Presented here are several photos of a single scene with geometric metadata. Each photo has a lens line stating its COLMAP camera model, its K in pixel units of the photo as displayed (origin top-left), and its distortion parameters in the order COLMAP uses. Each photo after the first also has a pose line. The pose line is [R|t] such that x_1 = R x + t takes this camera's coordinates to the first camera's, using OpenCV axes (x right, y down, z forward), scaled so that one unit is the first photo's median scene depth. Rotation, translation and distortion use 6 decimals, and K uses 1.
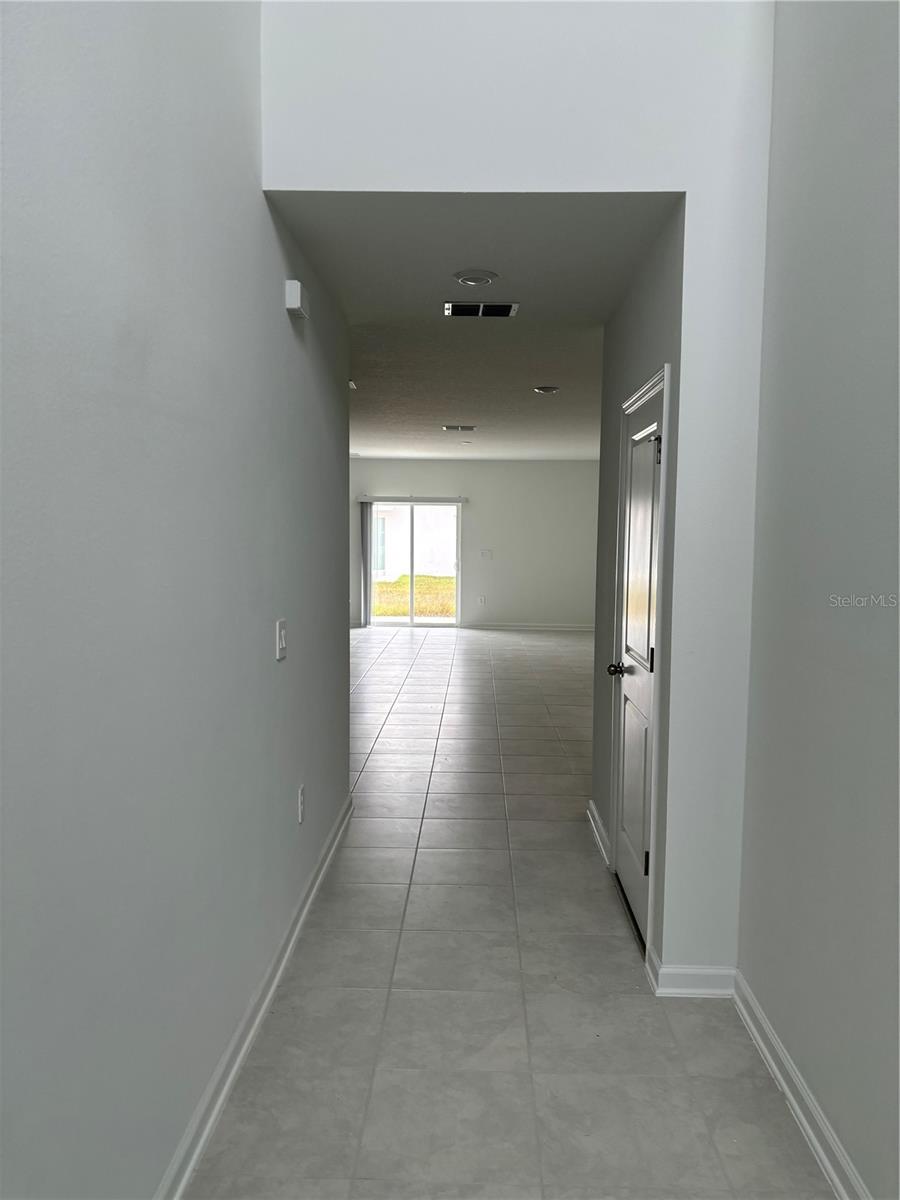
lens RADIAL K [[820.5, 0, 450.0], [0, 820.5, 600.0], [0, 0, 1]] dist [0.001994, 0.000161]
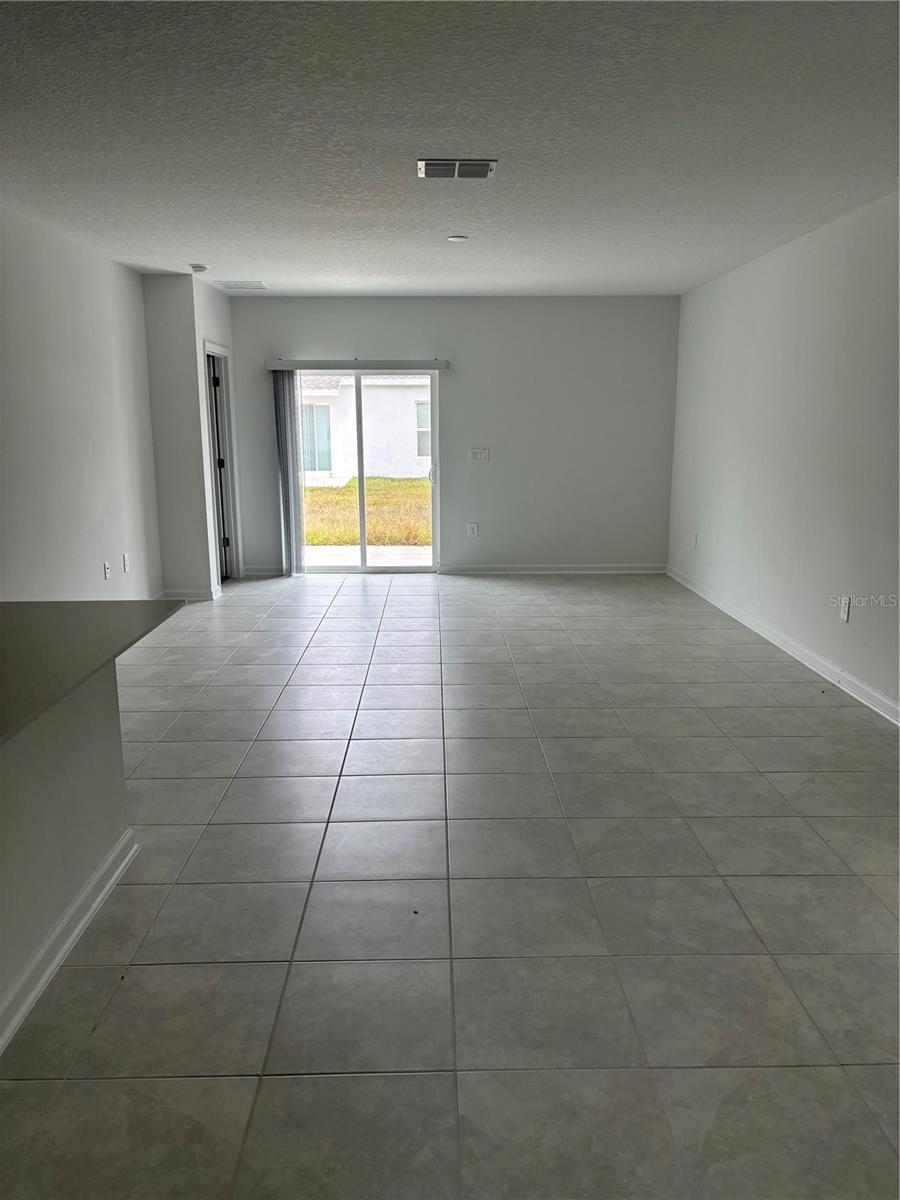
lens RADIAL K [[820.5, 0, 450.0], [0, 820.5, 600.0], [0, 0, 1]] dist [0.001994, 0.000161]
pose [[0.998379, -0.025595, 0.050837, -0.012928], [0.018866, 0.991505, 0.128689, -0.026279], [-0.053699, -0.127522, 0.990381, 0.365053]]
